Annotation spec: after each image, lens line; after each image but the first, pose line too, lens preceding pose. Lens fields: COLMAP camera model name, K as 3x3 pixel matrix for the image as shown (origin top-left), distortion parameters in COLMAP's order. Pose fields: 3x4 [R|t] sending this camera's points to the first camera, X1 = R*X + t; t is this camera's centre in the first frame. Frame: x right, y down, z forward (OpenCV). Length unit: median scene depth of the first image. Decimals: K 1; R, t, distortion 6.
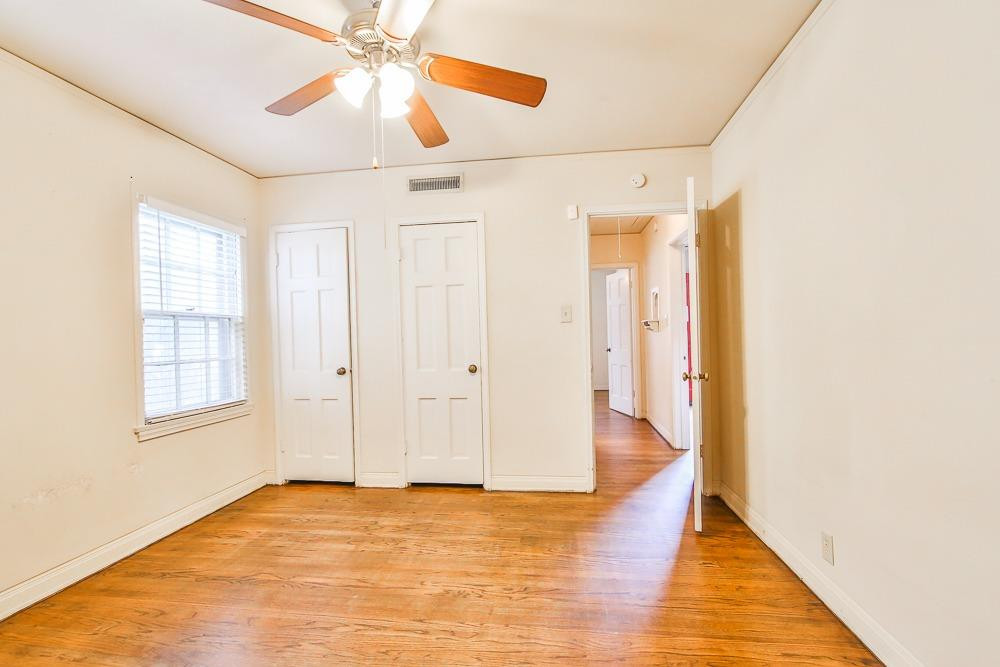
lens RADIAL K [[487.0, 0, 507.3], [0, 487.0, 336.9], [0, 0, 1]] dist [0.002497, -0.009892]
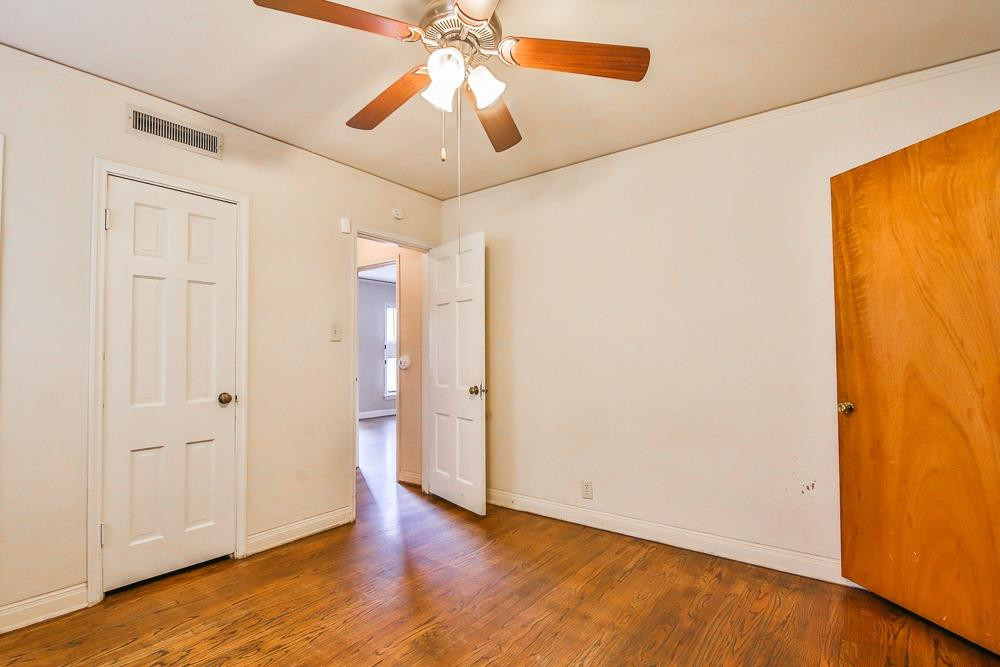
lens RADIAL K [[505.9, 0, 500.1], [0, 505.9, 337.7], [0, 0, 1]] dist [0.000652, -0.011351]
pose [[0.460123, 0.049045, 0.886500, -0.585481], [-0.005168, 0.998604, -0.052564, 0.012244], [-0.887840, 0.019605, 0.459734, 0.282977]]
